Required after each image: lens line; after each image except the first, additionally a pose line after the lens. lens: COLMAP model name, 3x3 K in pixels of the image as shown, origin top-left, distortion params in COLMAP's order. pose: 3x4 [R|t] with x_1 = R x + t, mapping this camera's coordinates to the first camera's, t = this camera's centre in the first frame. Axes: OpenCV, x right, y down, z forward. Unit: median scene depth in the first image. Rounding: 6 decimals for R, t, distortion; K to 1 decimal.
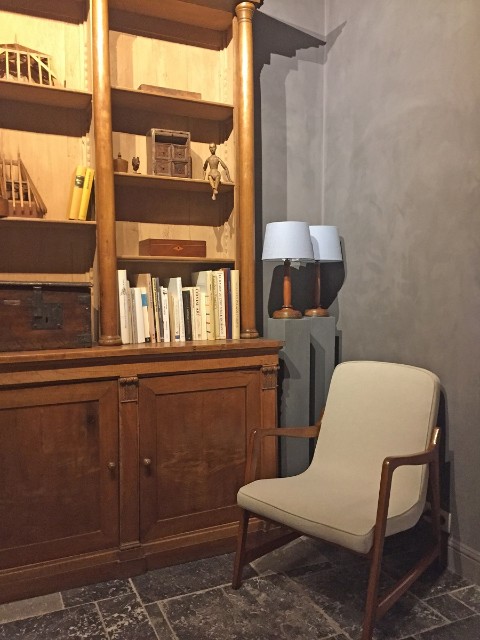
lens RADIAL K [[547.5, 0, 240.0], [0, 547.5, 320.0], [0, 0, 1]] dist [0.094064, -0.132255]
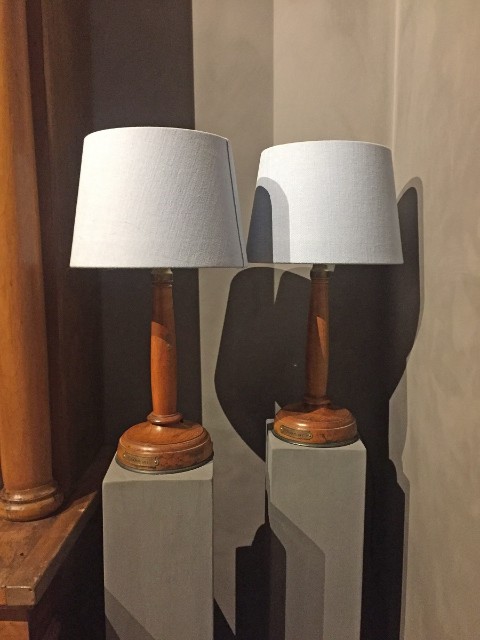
lens RADIAL K [[547.5, 0, 240.0], [0, 547.5, 320.0], [0, 0, 1]] dist [0.094064, -0.132255]
pose [[0.888915, 0.056373, -0.454589, 0.275063], [-0.026493, 0.997064, 0.071841, -0.107990], [0.457305, -0.051817, 0.887799, 0.788330]]
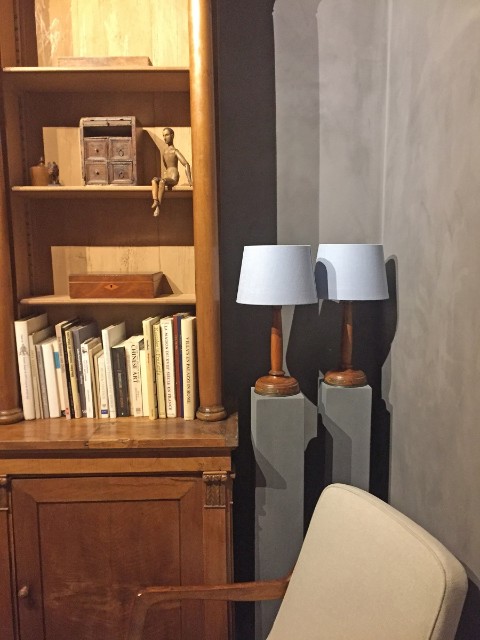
lens RADIAL K [[547.5, 0, 240.0], [0, 547.5, 320.0], [0, 0, 1]] dist [0.094064, -0.132255]
pose [[0.902160, 0.049598, -0.428541, 0.339140], [-0.019655, 0.997063, 0.074020, -0.141273], [0.430954, -0.058355, 0.900485, 0.421680]]
